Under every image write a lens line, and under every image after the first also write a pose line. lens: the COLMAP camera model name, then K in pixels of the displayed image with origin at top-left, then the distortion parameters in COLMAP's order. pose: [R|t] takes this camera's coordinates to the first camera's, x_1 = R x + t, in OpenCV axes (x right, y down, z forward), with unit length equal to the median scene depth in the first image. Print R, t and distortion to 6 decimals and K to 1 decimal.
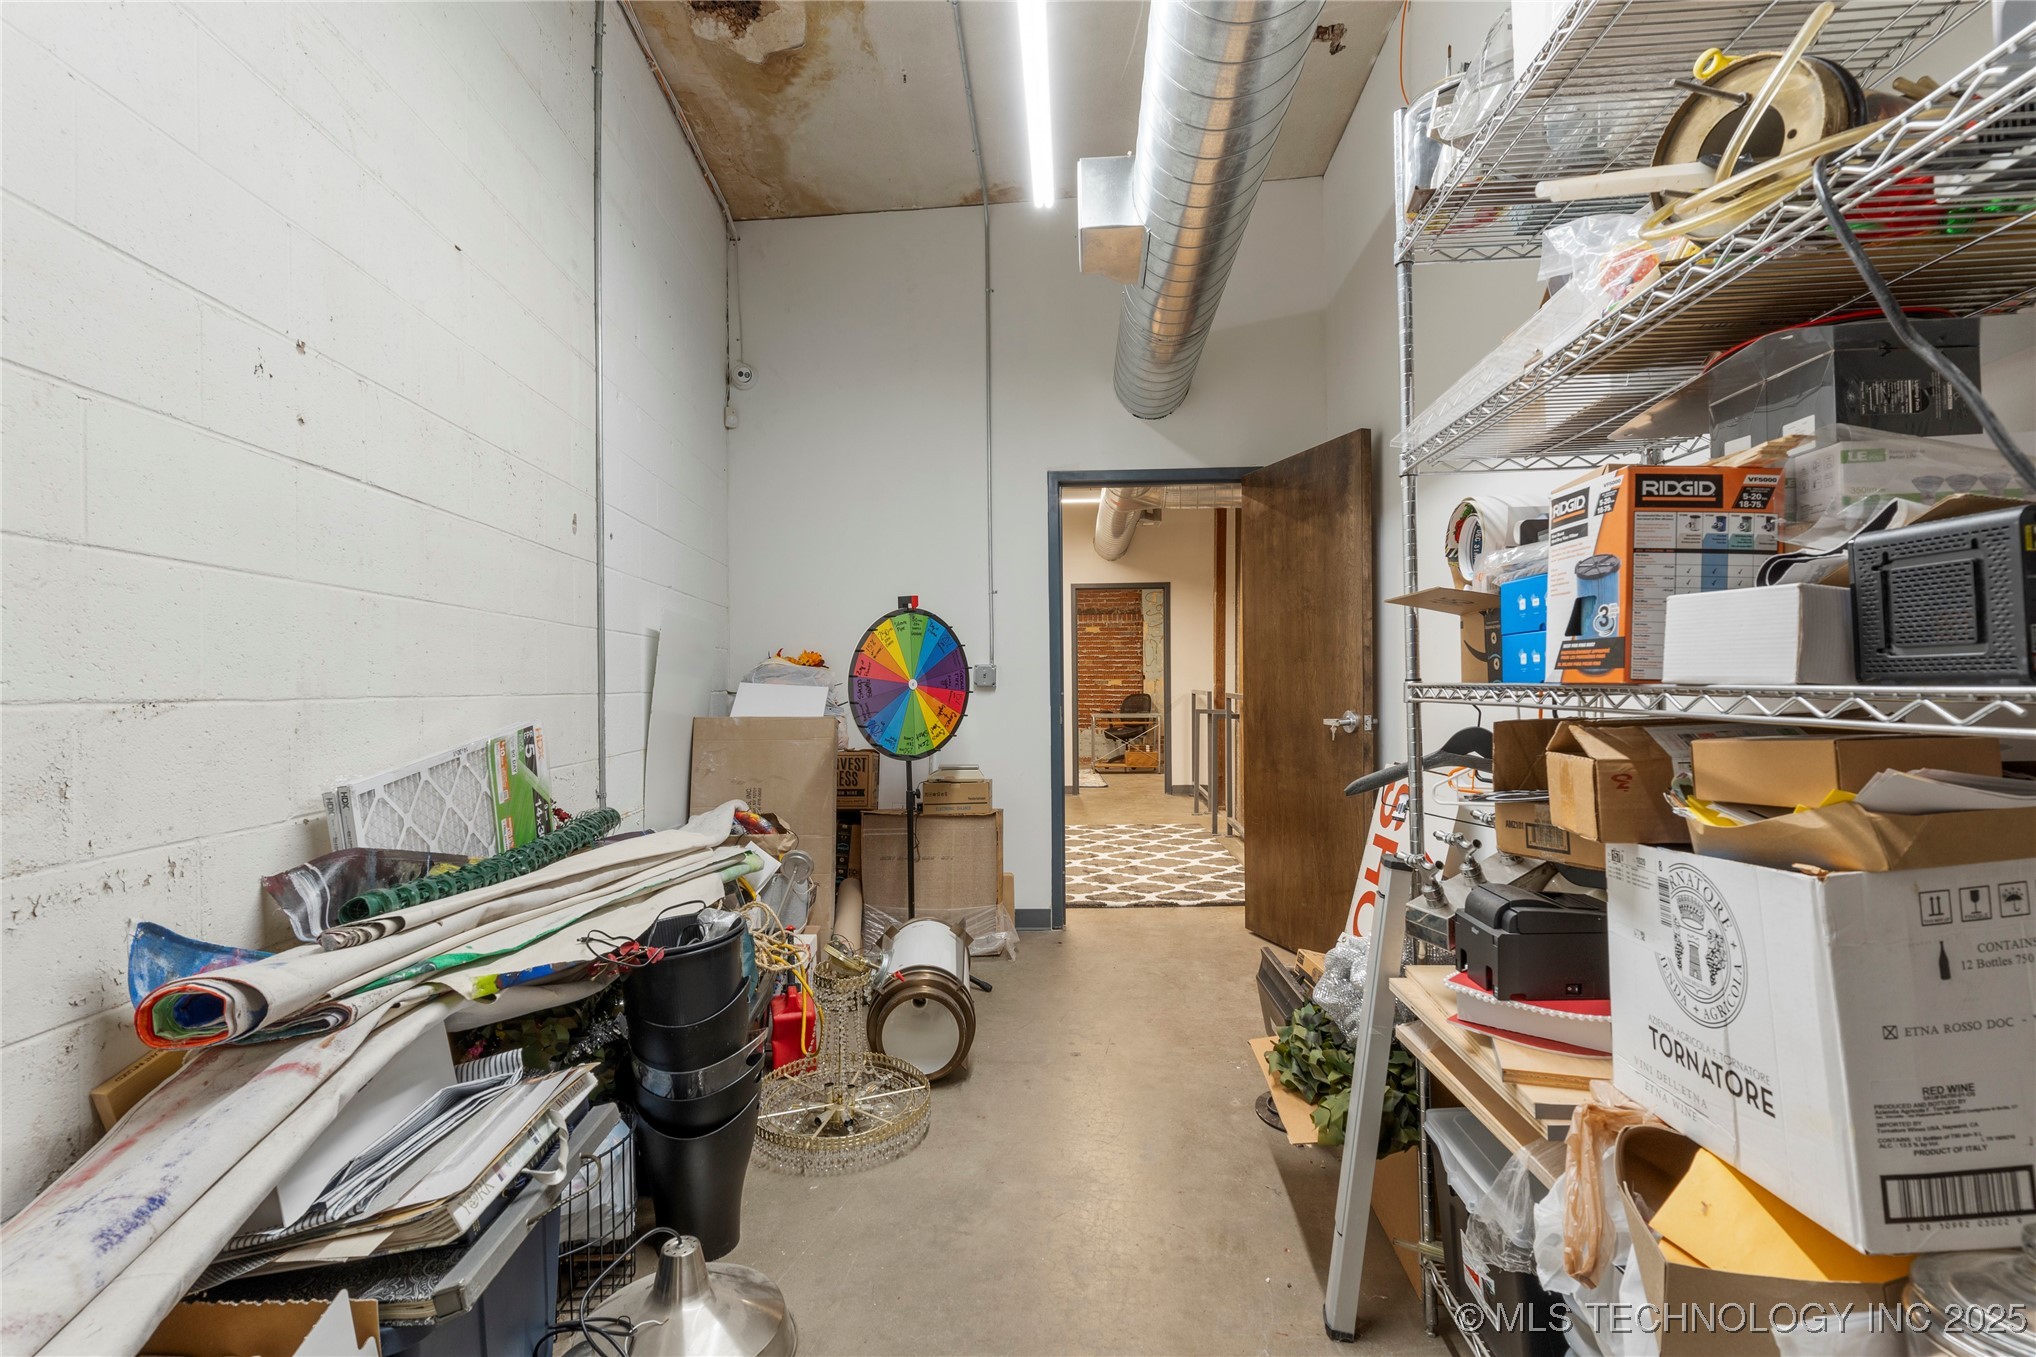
lens RADIAL K [[981.6, 0, 1014.8], [0, 981.6, 677.6], [0, 0, 1]] dist [0.000927, 0.000414]
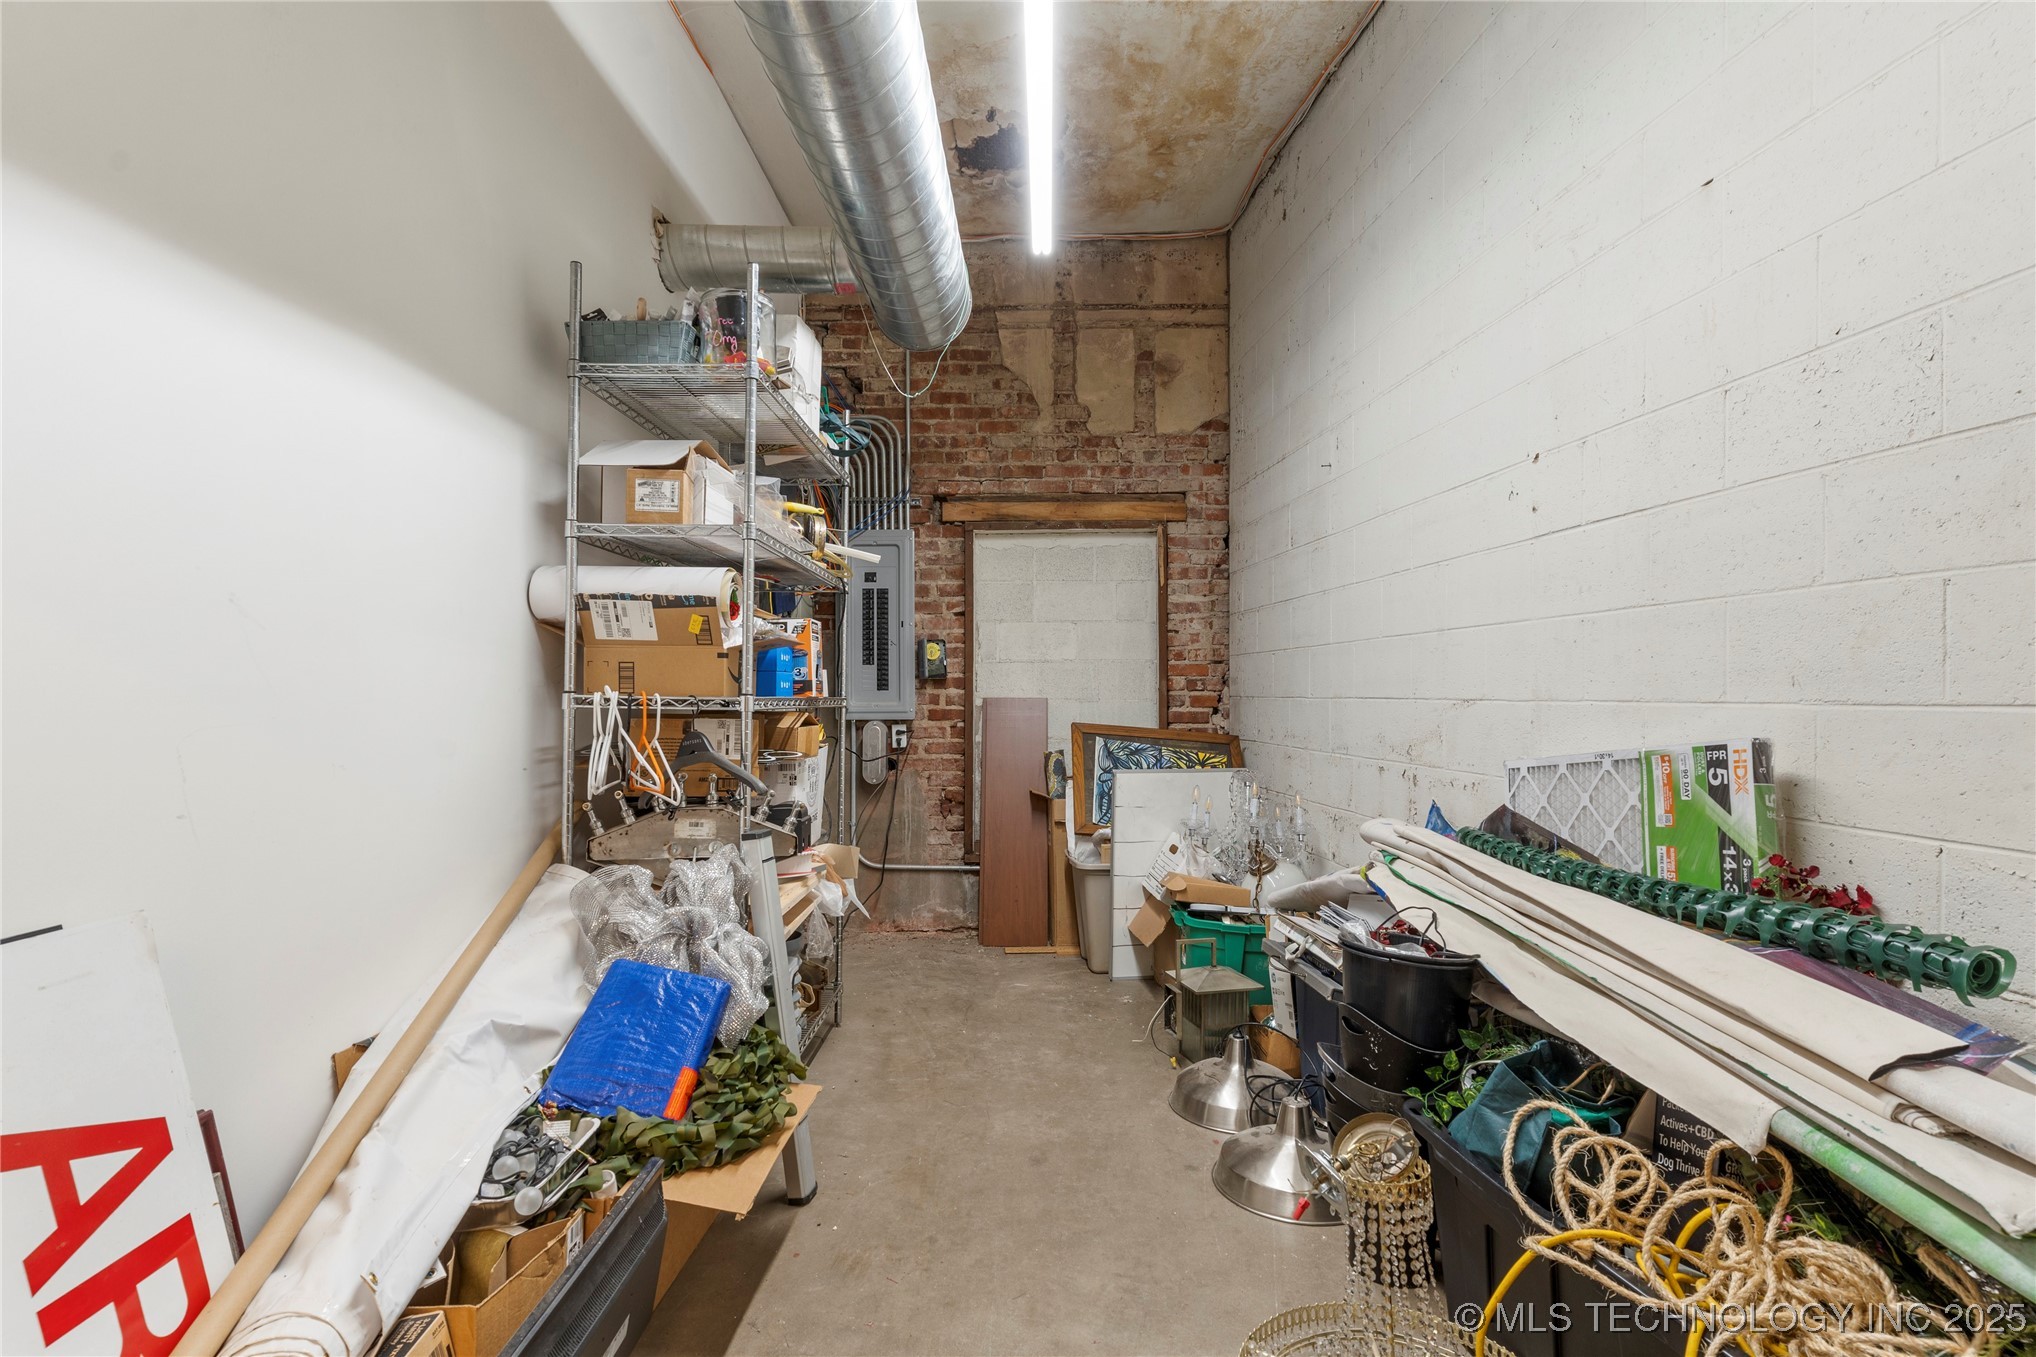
lens RADIAL K [[981.6, 0, 1018.6], [0, 981.6, 679.2], [0, 0, 1]] dist [0.000927, 0.000414]
pose [[-0.999094, 0.009395, -0.041517, 0.073546], [0.010415, 0.999648, -0.024418, 0.012743], [0.041273, -0.024828, -0.998839, 1.771324]]
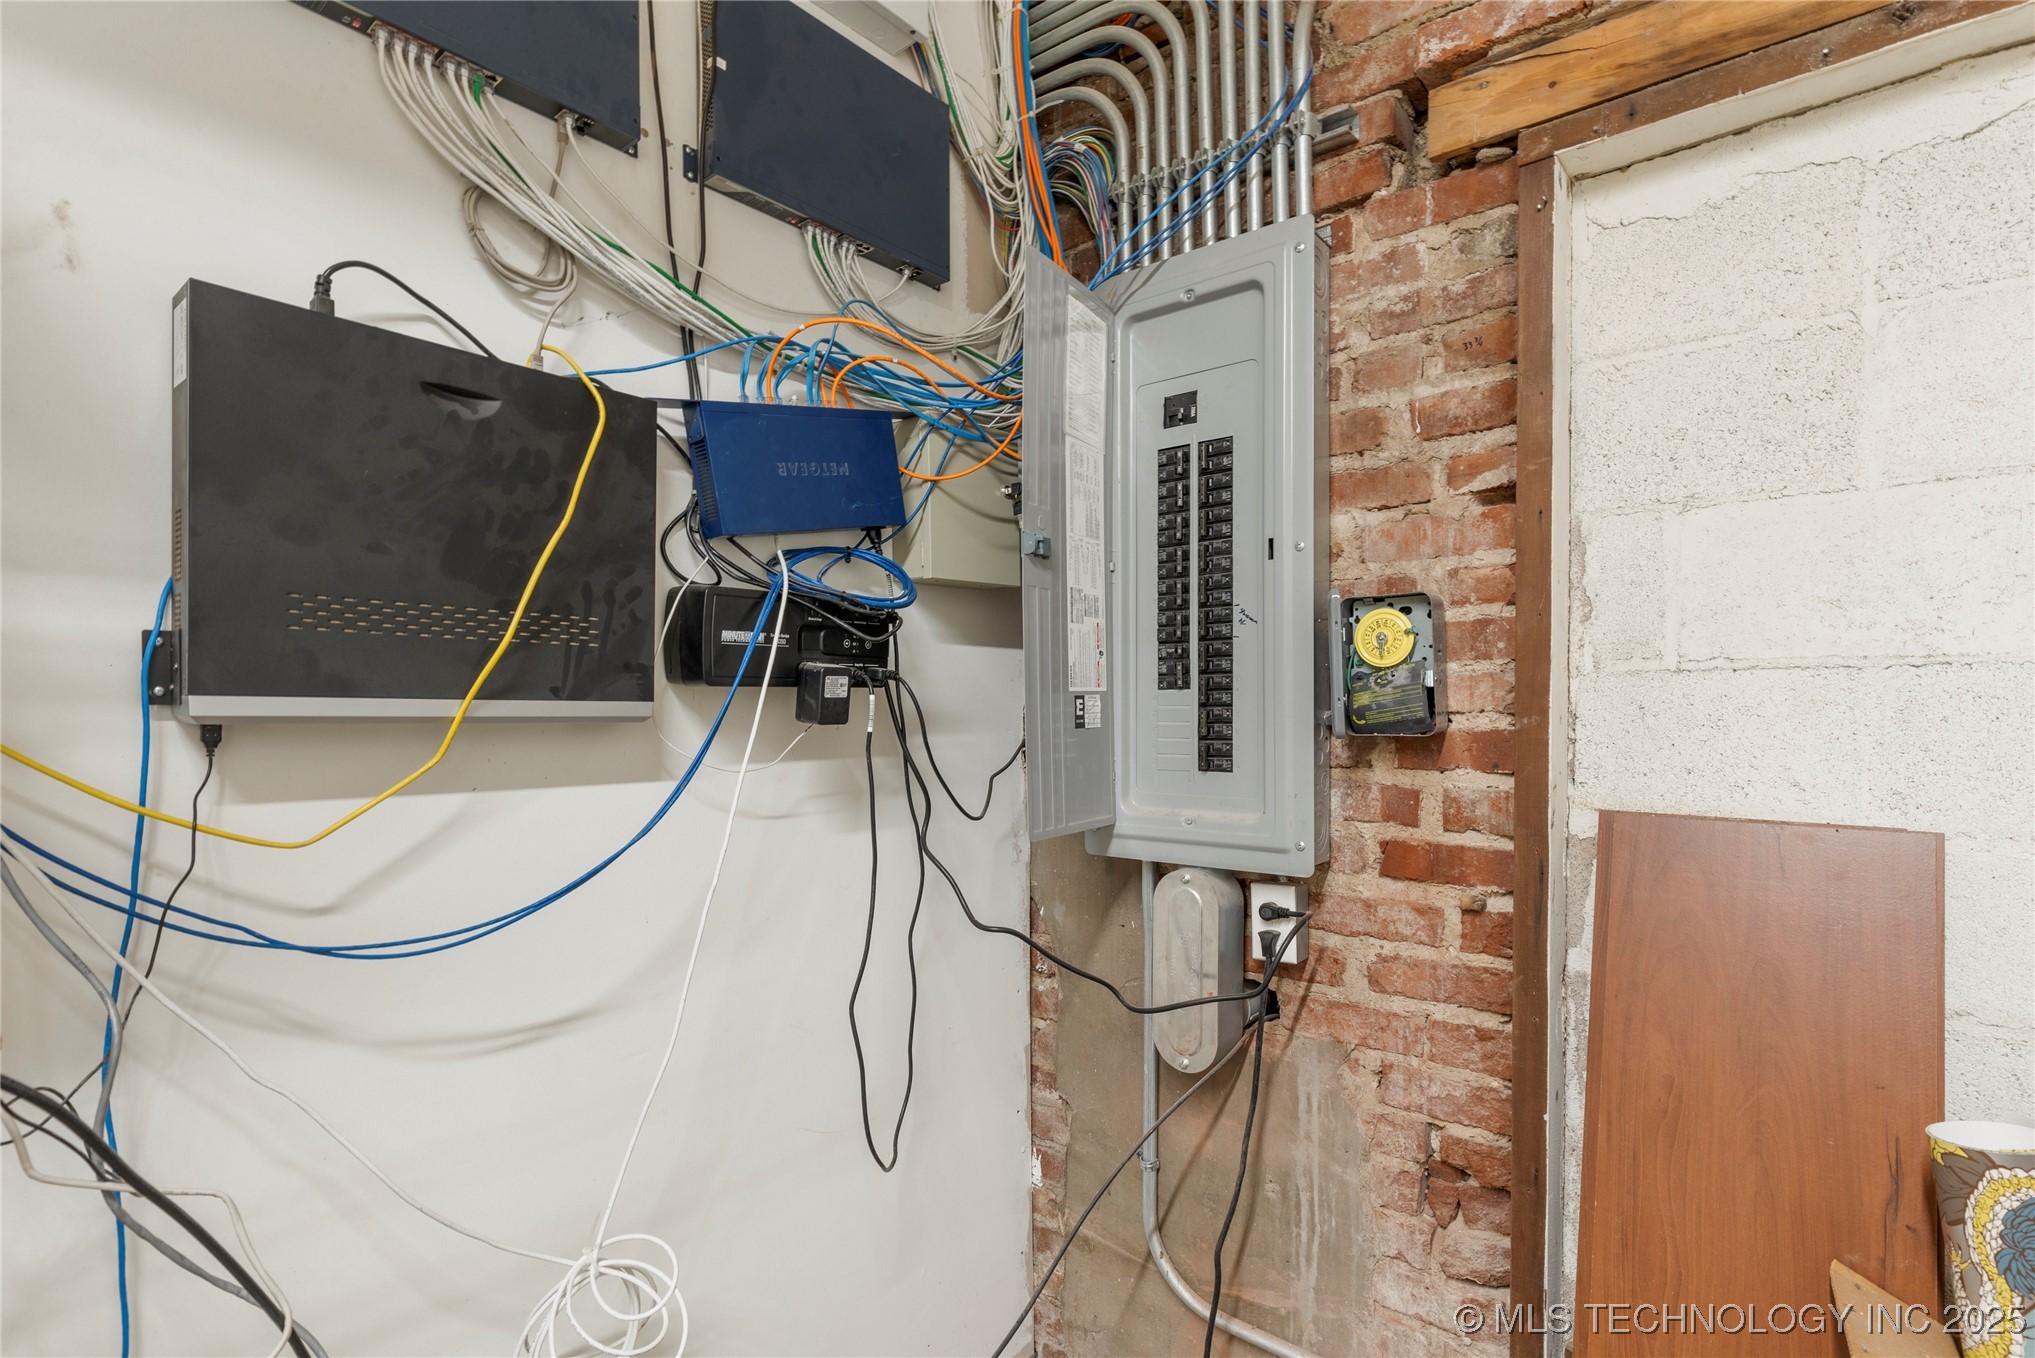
lens RADIAL K [[981.1, 0, 1020.0], [0, 981.1, 721.6], [0, 0, 1]] dist [0.000927, 0.000414]
pose [[-0.814274, 0.003643, 0.580470, 0.045184], [0.001335, 0.999989, -0.004403, -0.012971], [-0.580480, -0.002810, -0.814270, 1.130788]]
